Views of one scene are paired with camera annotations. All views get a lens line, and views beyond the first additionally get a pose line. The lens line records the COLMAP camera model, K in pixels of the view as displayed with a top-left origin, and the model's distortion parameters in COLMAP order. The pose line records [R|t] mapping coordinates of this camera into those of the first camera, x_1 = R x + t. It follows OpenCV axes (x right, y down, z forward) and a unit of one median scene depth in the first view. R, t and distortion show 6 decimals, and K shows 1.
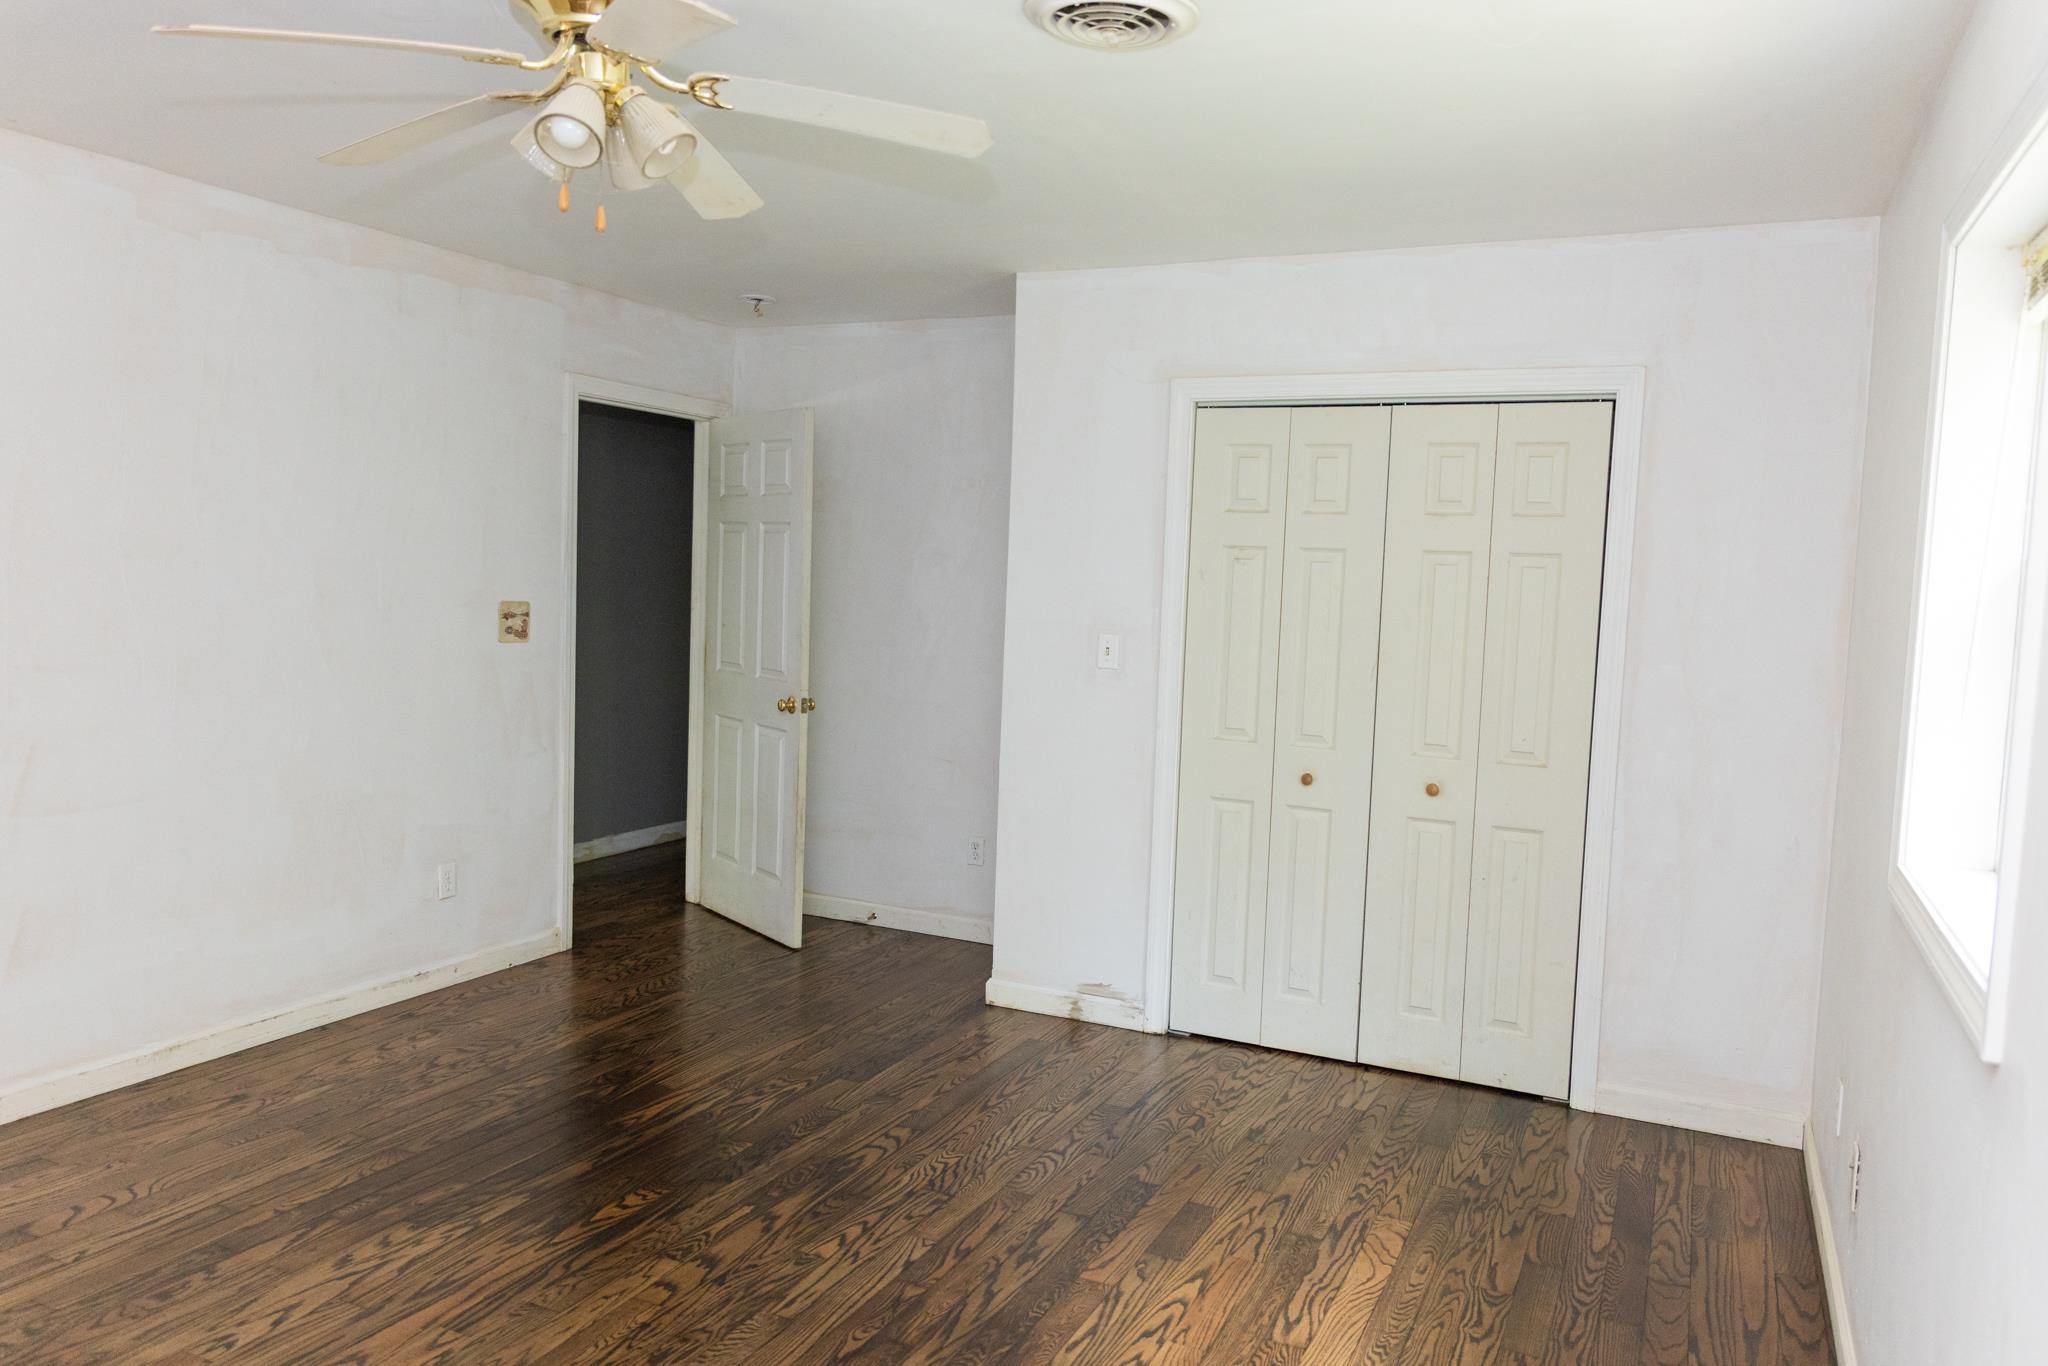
lens RADIAL K [[1383.1, 0, 1032.9], [0, 1383.1, 680.5], [0, 0, 1]] dist [0.000752, -0.001268]
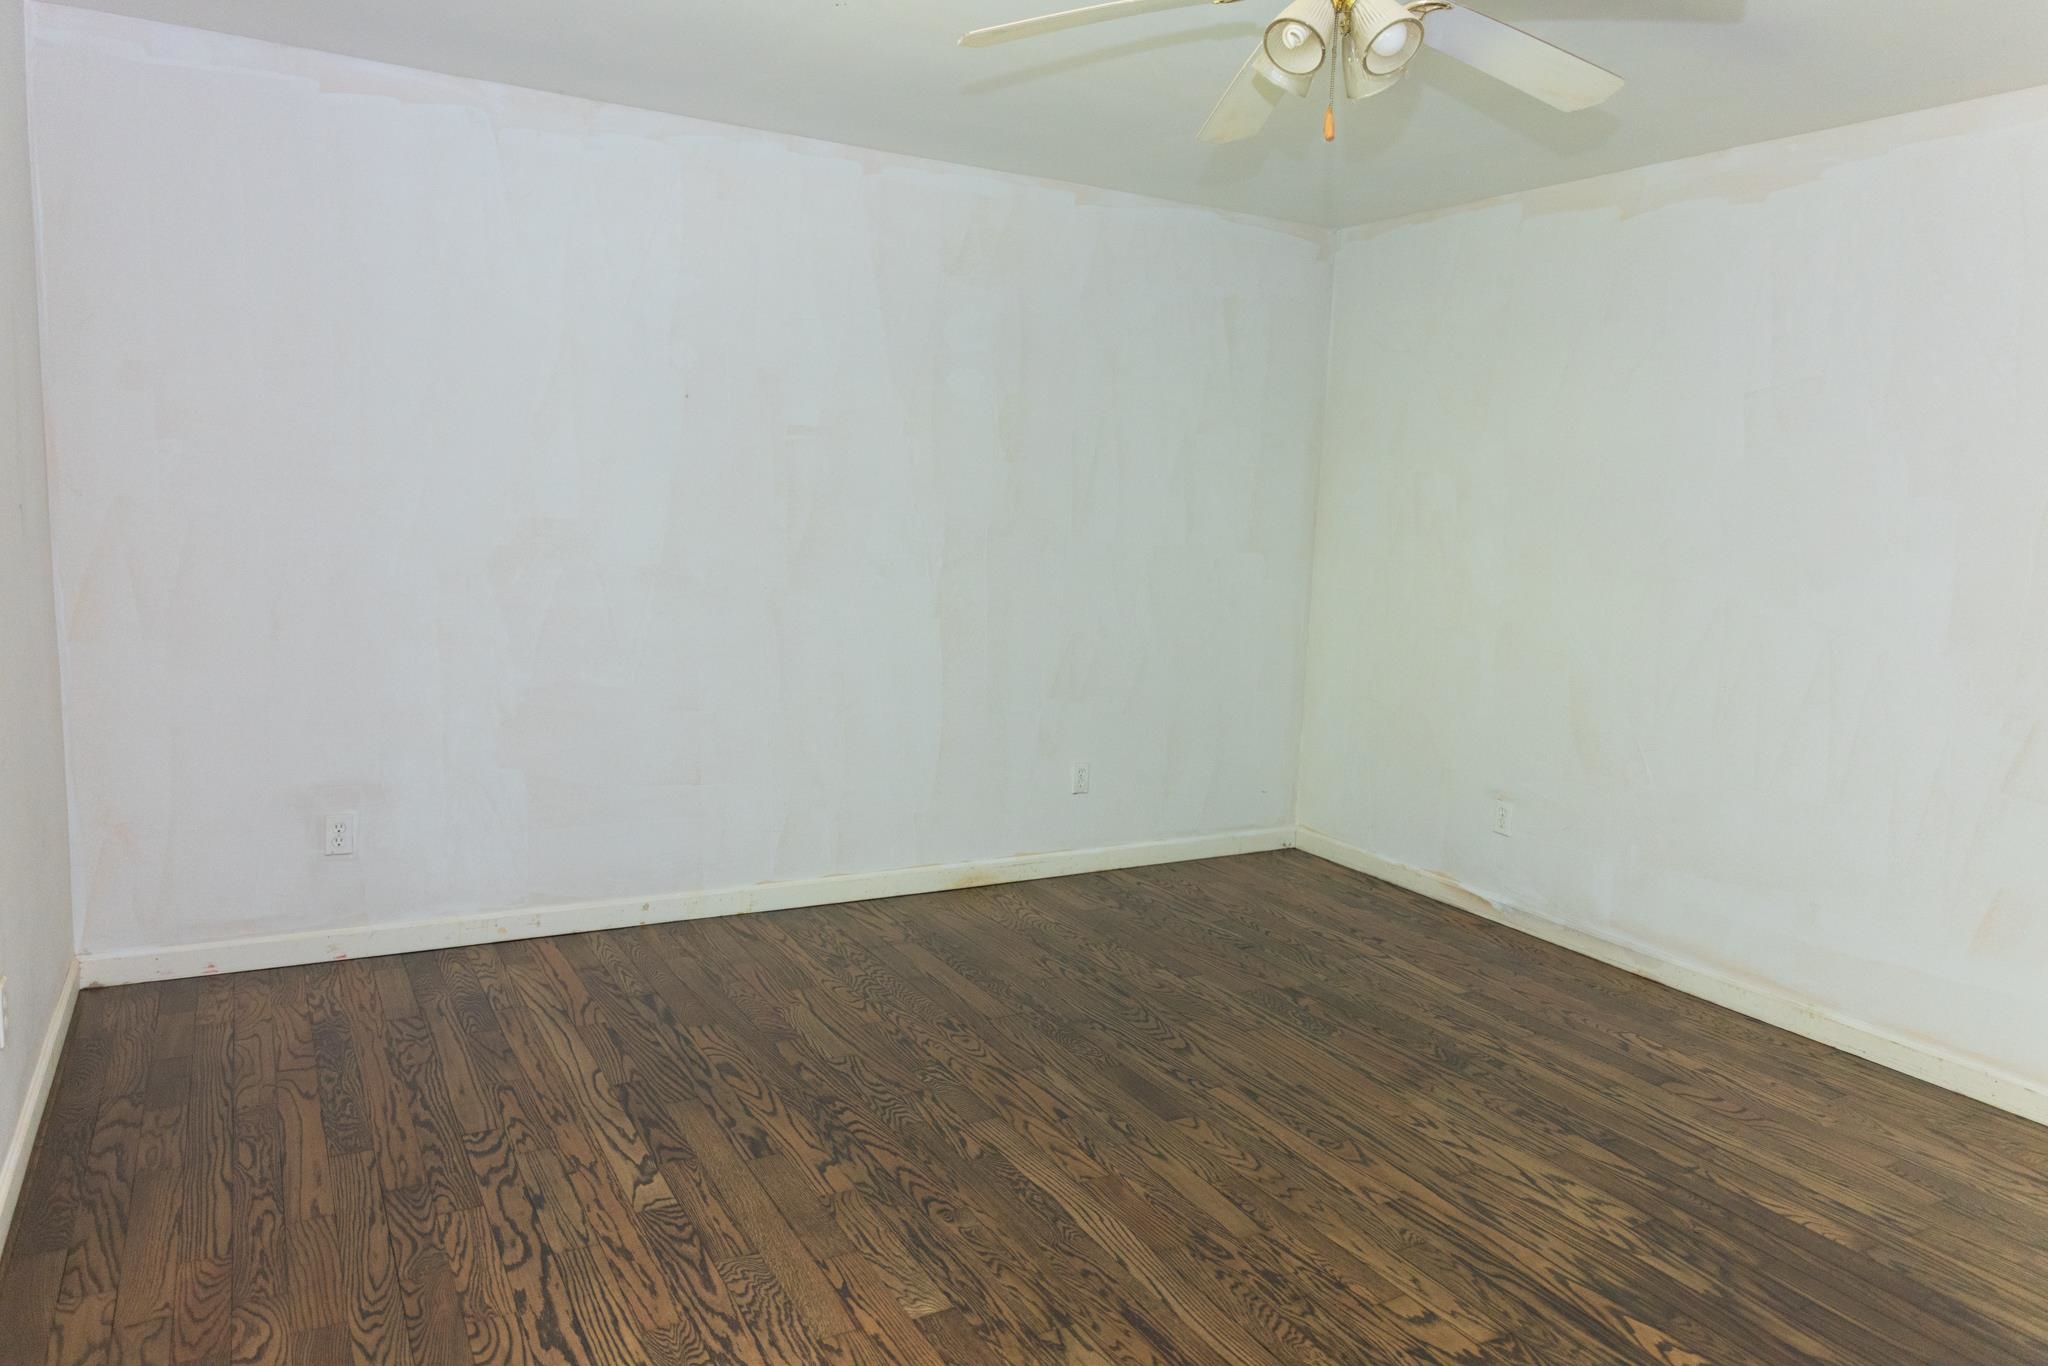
lens RADIAL K [[1383.1, 0, 1034.0], [0, 1383.1, 676.1], [0, 0, 1]] dist [0.000752, -0.001268]
pose [[-0.563807, 0.060468, -0.823690, 0.551850], [-0.118819, 0.981003, 0.153348, -0.062188], [0.817315, 0.184329, -0.545912, 1.167094]]
